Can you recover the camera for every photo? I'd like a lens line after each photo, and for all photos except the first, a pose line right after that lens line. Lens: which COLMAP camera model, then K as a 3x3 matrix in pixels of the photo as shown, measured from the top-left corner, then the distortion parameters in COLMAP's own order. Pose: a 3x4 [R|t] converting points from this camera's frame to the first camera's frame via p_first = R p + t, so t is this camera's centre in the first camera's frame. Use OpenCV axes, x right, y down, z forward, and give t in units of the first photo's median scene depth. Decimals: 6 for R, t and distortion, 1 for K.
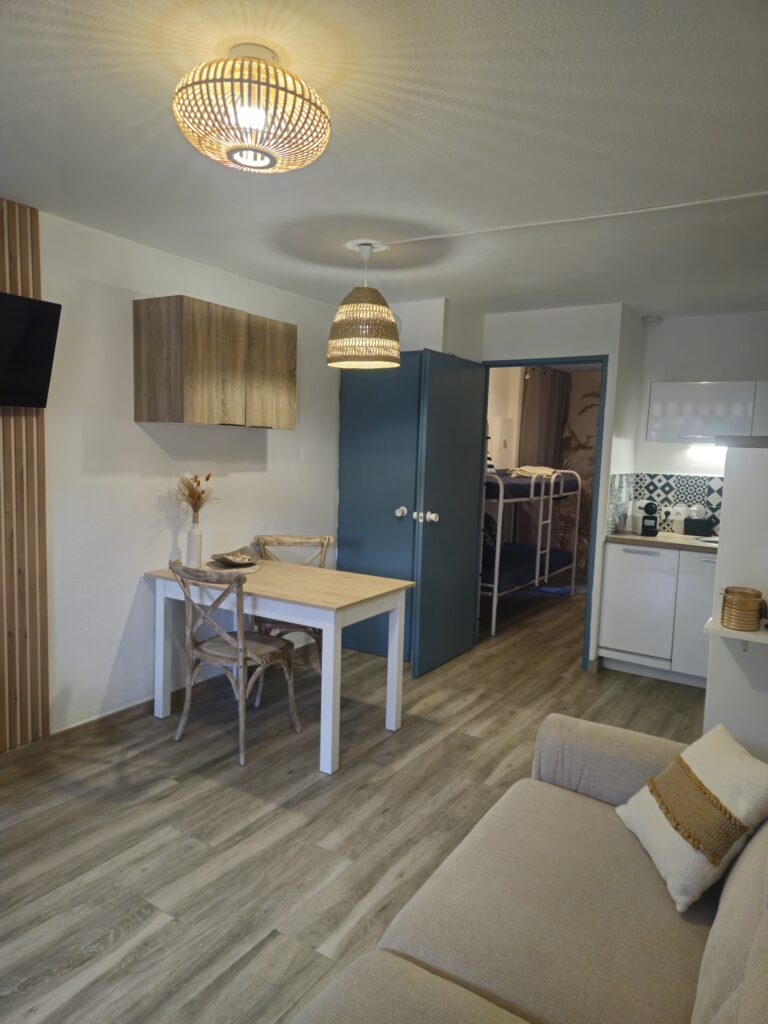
lens RADIAL K [[700.7, 0, 382.5], [0, 700.7, 517.7], [0, 0, 1]] dist [0.073603, -0.071723]
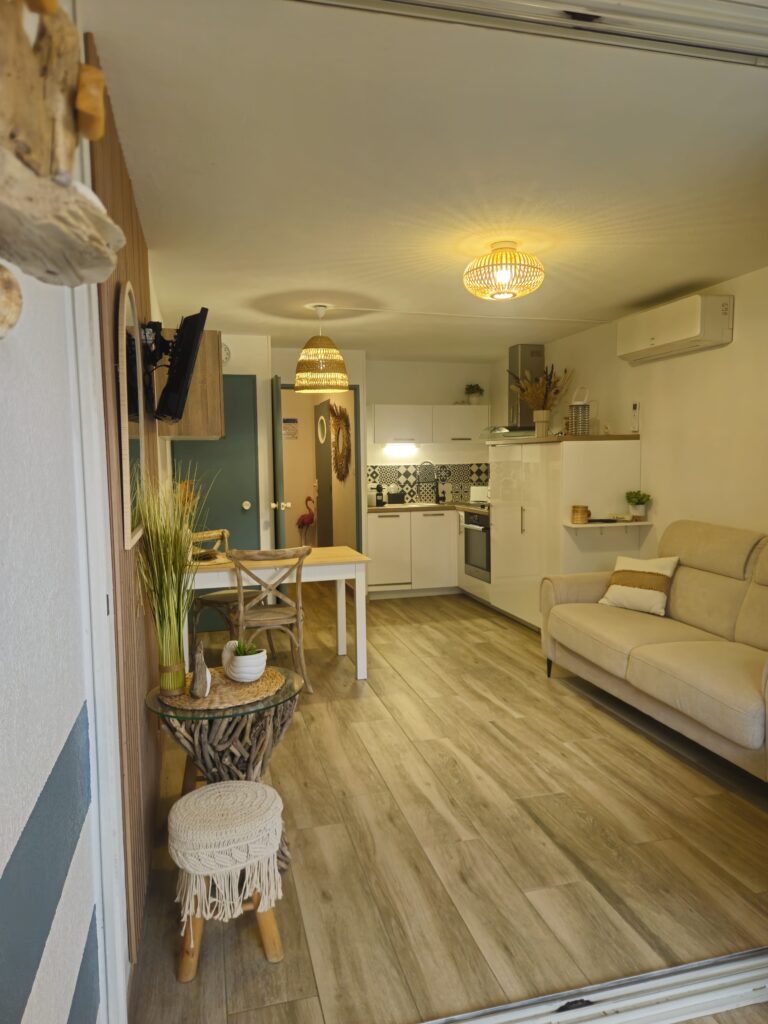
lens RADIAL K [[700.7, 0, 382.5], [0, 700.7, 517.7], [0, 0, 1]] dist [0.073603, -0.071723]
pose [[0.669772, -0.110436, 0.734309, -0.985145], [0.119580, 0.992014, 0.040123, -0.013546], [-0.732875, 0.060935, 0.677629, -0.011098]]
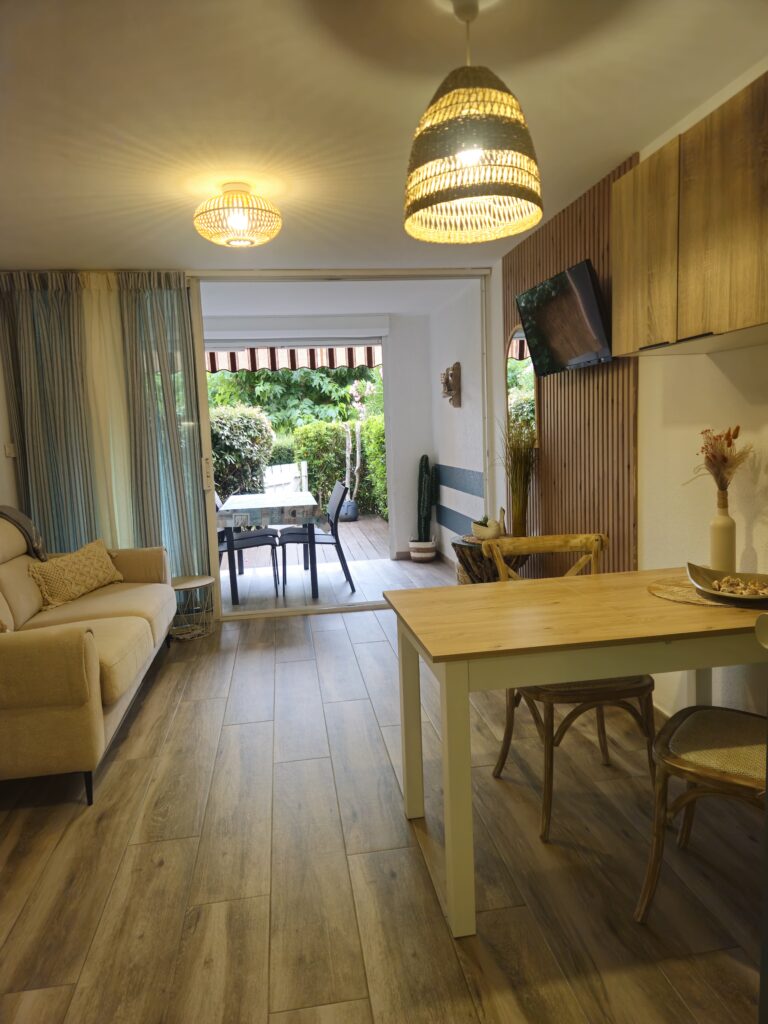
lens RADIAL K [[690.9, 0, 384.0], [0, 690.9, 512.0], [0, 0, 1]] dist [0.053727, -0.000084]
pose [[-0.743853, 0.075687, -0.664044, 0.400021], [-0.053808, 0.983560, 0.172381, -0.085766], [0.666174, 0.163957, -0.727551, 1.382232]]
